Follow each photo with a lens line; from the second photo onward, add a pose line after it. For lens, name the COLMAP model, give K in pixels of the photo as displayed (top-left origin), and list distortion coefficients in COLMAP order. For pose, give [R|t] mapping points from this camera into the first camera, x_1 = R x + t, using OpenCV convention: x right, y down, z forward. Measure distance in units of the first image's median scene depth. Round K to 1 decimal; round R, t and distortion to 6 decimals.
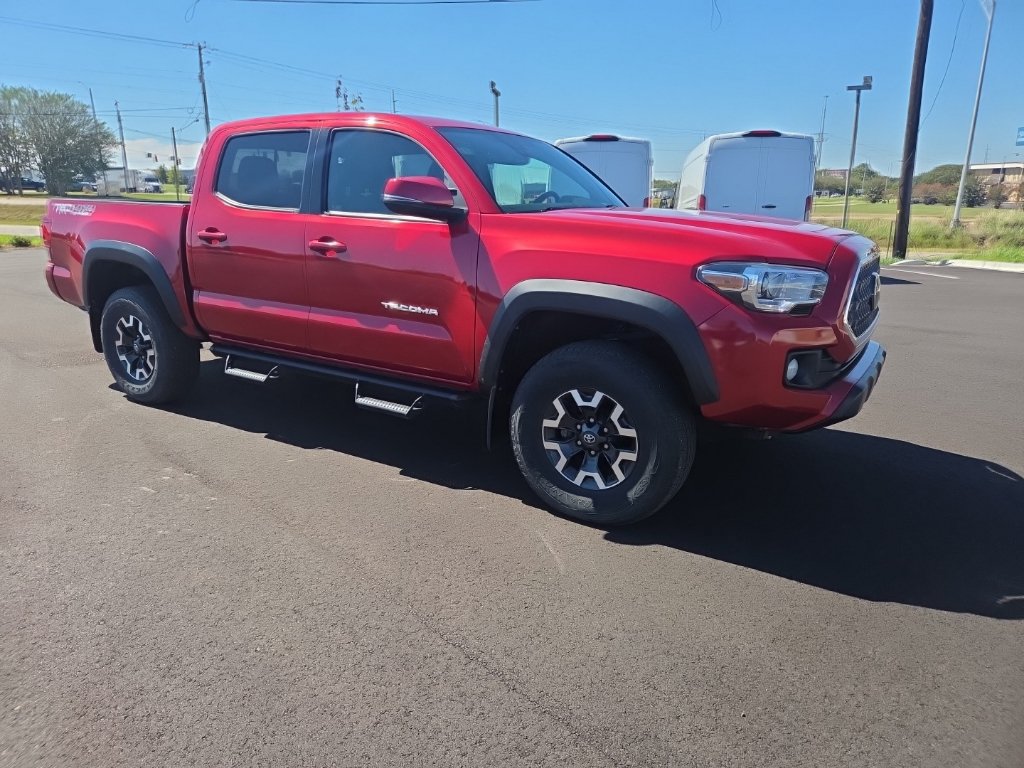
lens RADIAL K [[689.3, 0, 494.8], [0, 689.3, 384.0], [0, 0, 1]] dist [0.077794, -0.070832]
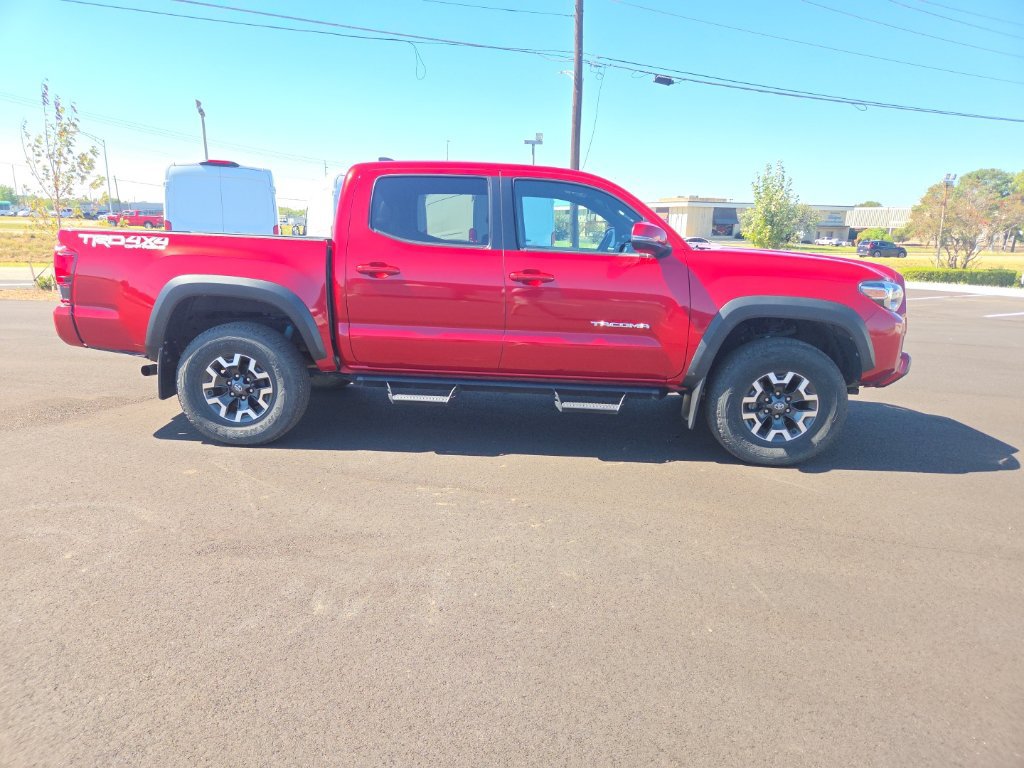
lens RADIAL K [[687.6, 0, 491.0], [0, 687.6, 386.2], [0, 0, 1]] dist [0.077165, -0.068079]
pose [[0.870899, -0.092978, 0.482587, -0.990867], [0.108776, 0.994055, -0.004782, -0.018723], [-0.479274, 0.056659, 0.875835, 0.021856]]
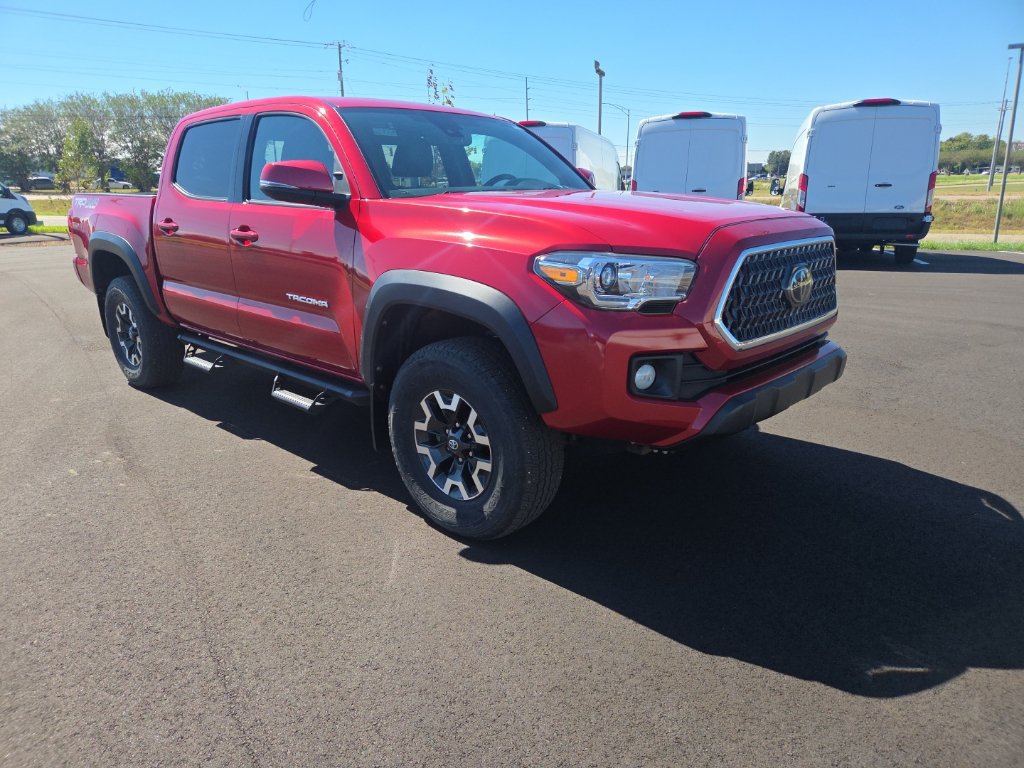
lens RADIAL K [[691.3, 0, 495.4], [0, 691.3, 389.1], [0, 0, 1]] dist [0.076251, -0.068634]
pose [[0.981598, 0.032235, -0.188218, 0.334990], [-0.028031, 0.999296, 0.024955, -0.017620], [0.188889, -0.019220, 0.981810, 0.101114]]
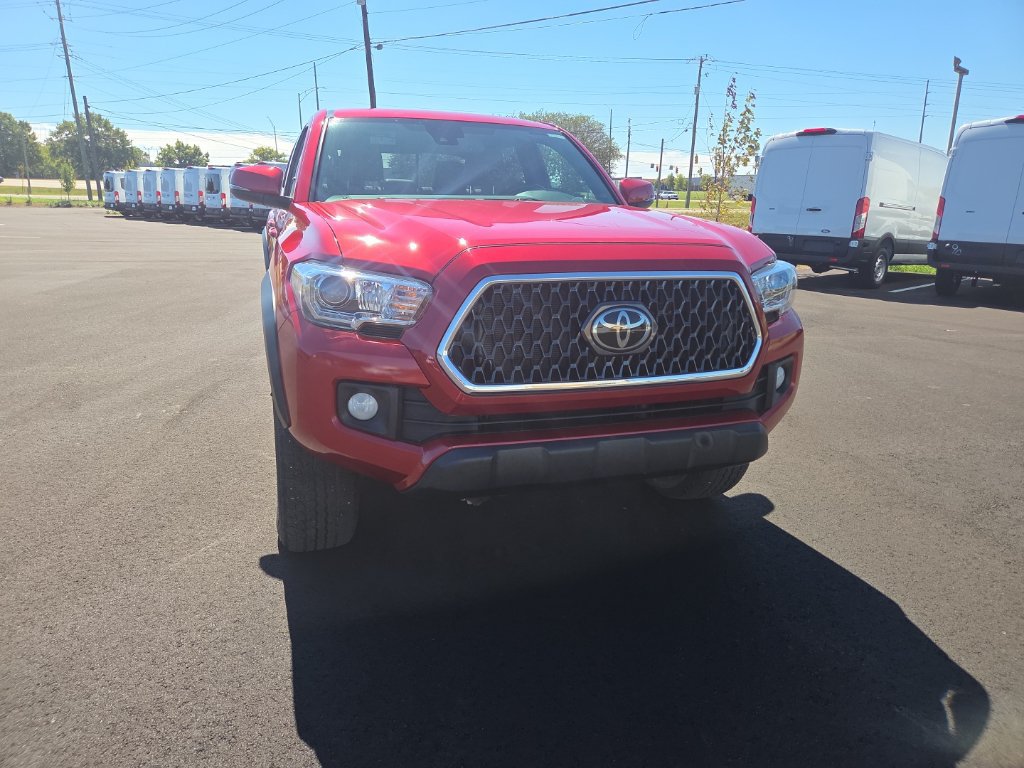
lens RADIAL K [[688.5, 0, 489.3], [0, 688.5, 368.2], [0, 0, 1]] dist [0.077535, -0.069410]
pose [[0.775923, 0.155138, -0.611453, 0.820045], [-0.172761, 0.984490, 0.030553, -0.090254], [0.606709, 0.081929, 0.790691, 0.397514]]
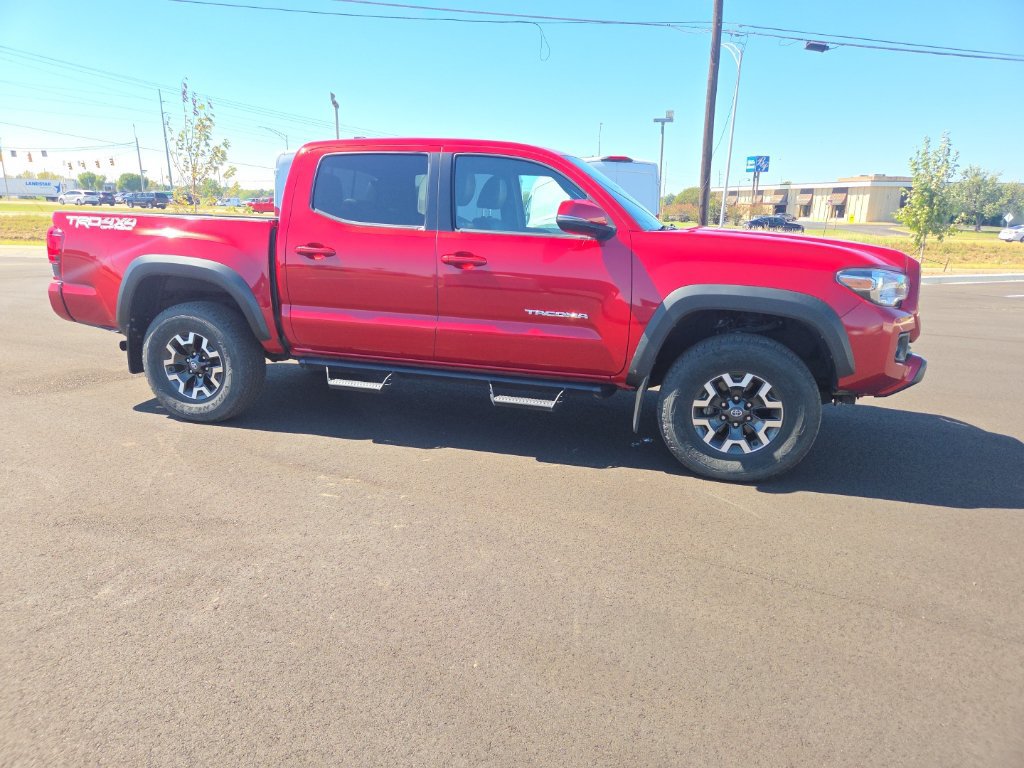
lens RADIAL K [[688.3, 0, 492.1], [0, 688.3, 380.0], [0, 0, 1]] dist [0.078590, -0.068451]
pose [[0.957823, -0.055659, 0.281915, -0.579282], [0.061620, 0.998024, -0.012315, 0.008044], [-0.280673, 0.029167, 0.959360, -0.063022]]
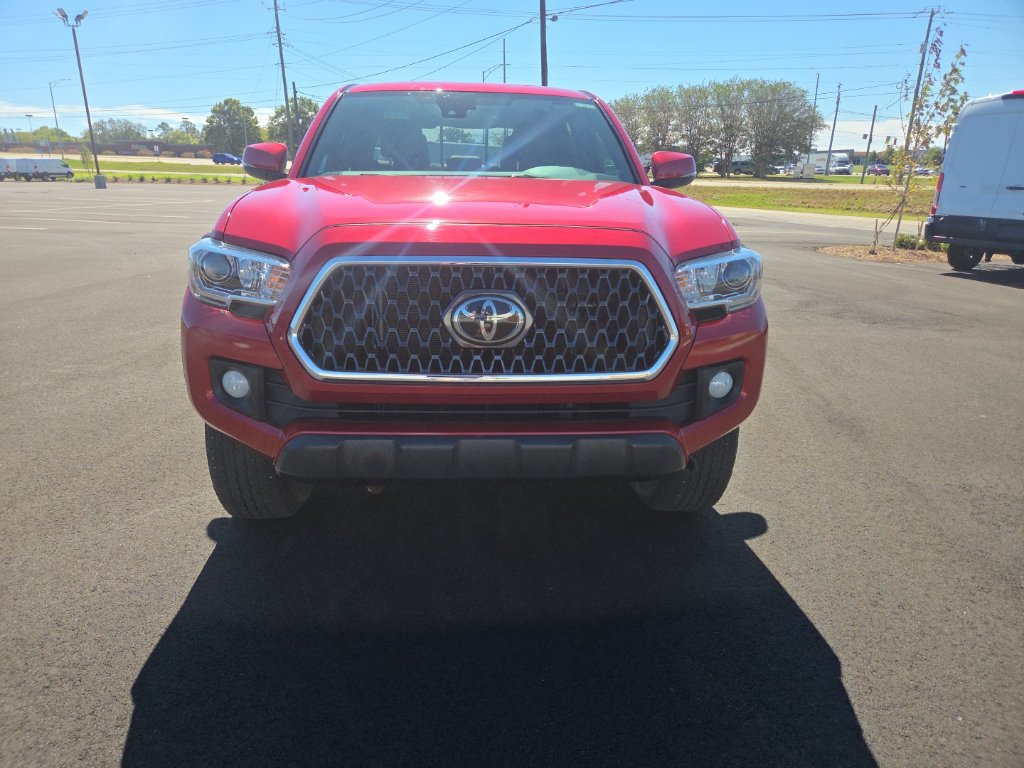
lens RADIAL K [[687.6, 0, 491.0], [0, 687.6, 386.2], [0, 0, 1]] dist [0.077165, -0.068079]
pose [[0.593082, 0.237778, -0.769231, 0.977927], [-0.217473, 0.967195, 0.131298, -0.149138], [0.775216, 0.089416, 0.625336, 0.612562]]
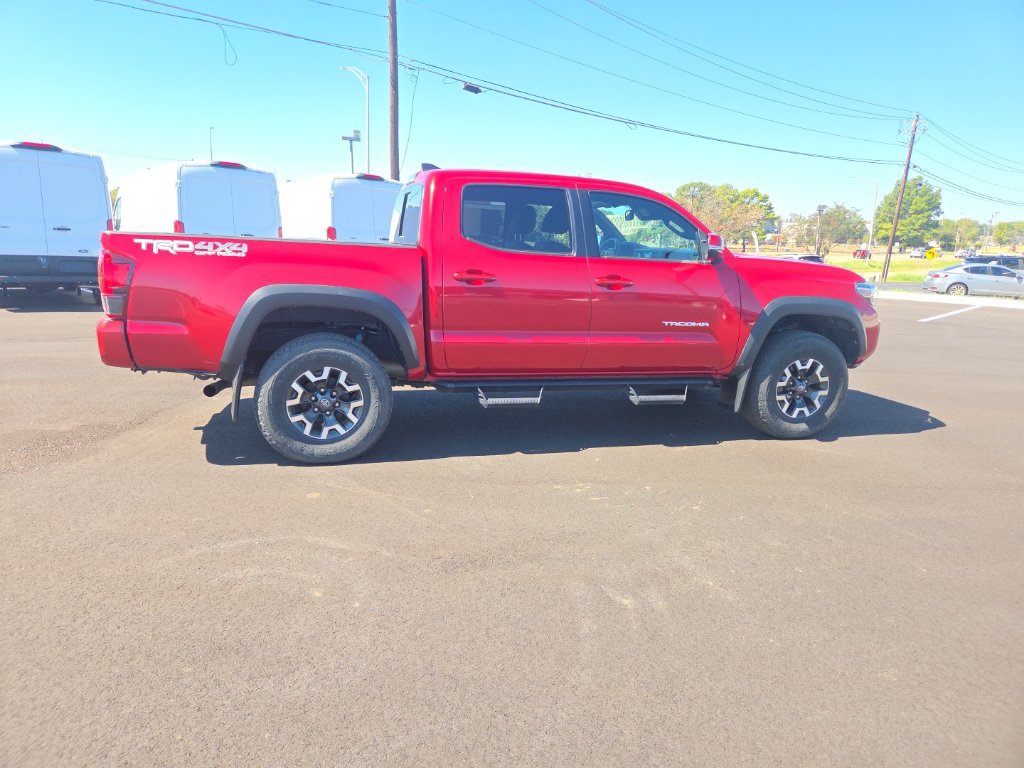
lens RADIAL K [[689.6, 0, 492.6], [0, 689.6, 375.0], [0, 0, 1]] dist [0.076648, -0.068542]
pose [[0.662476, -0.129344, 0.737832, -1.512658], [0.160859, 0.986565, 0.028518, -0.115508], [-0.731608, 0.099795, 0.674382, 0.362239]]
